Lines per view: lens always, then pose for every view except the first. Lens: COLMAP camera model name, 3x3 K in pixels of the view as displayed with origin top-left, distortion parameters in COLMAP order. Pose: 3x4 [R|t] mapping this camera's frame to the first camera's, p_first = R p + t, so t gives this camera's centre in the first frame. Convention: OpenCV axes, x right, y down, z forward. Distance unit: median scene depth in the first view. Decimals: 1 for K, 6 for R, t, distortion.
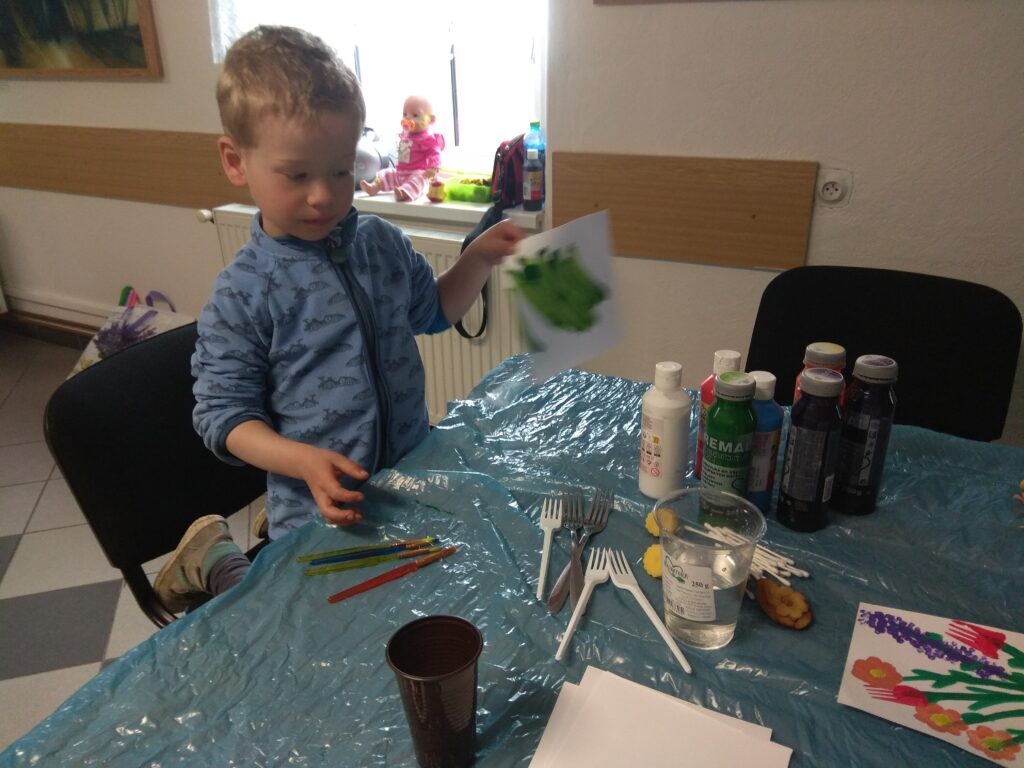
lens RADIAL K [[790.8, 0, 509.7], [0, 790.8, 392.9], [0, 0, 1]] dist [0.069933, -0.104170]
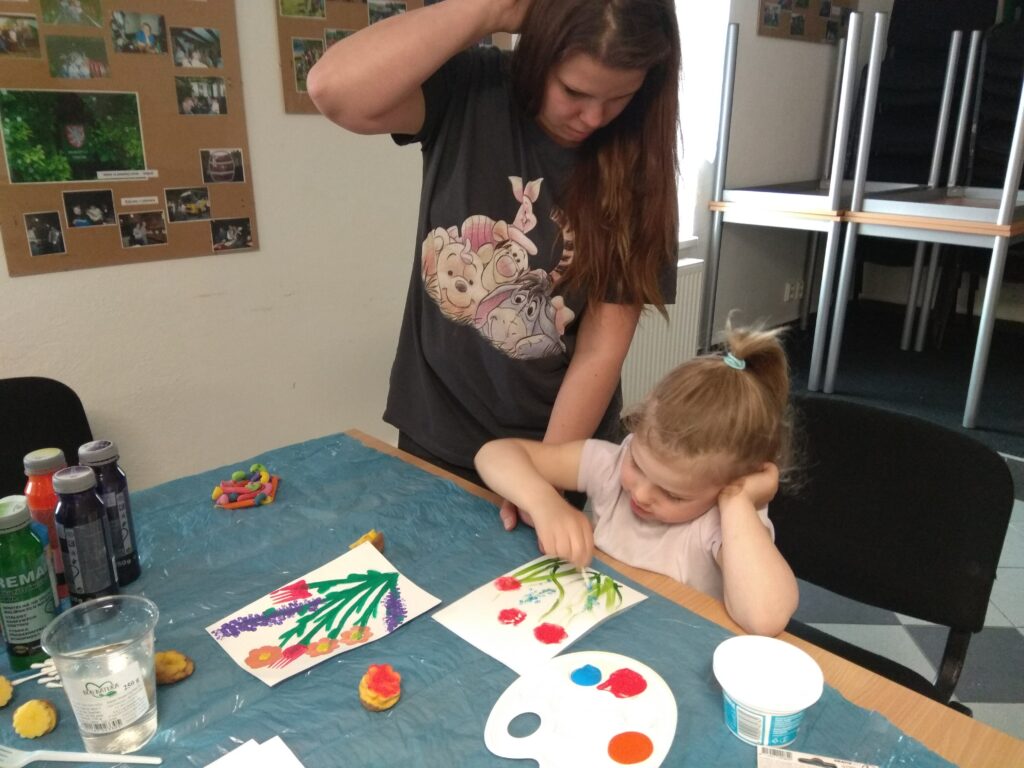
lens RADIAL K [[790.8, 0, 513.9], [0, 790.8, 400.4], [0, 0, 1]] dist [0.069933, -0.104170]
pose [[0.293715, -0.299318, 0.907822, -0.437499], [0.388195, 0.905219, 0.172865, -0.076887], [-0.873519, 0.301639, 0.382070, 0.056836]]
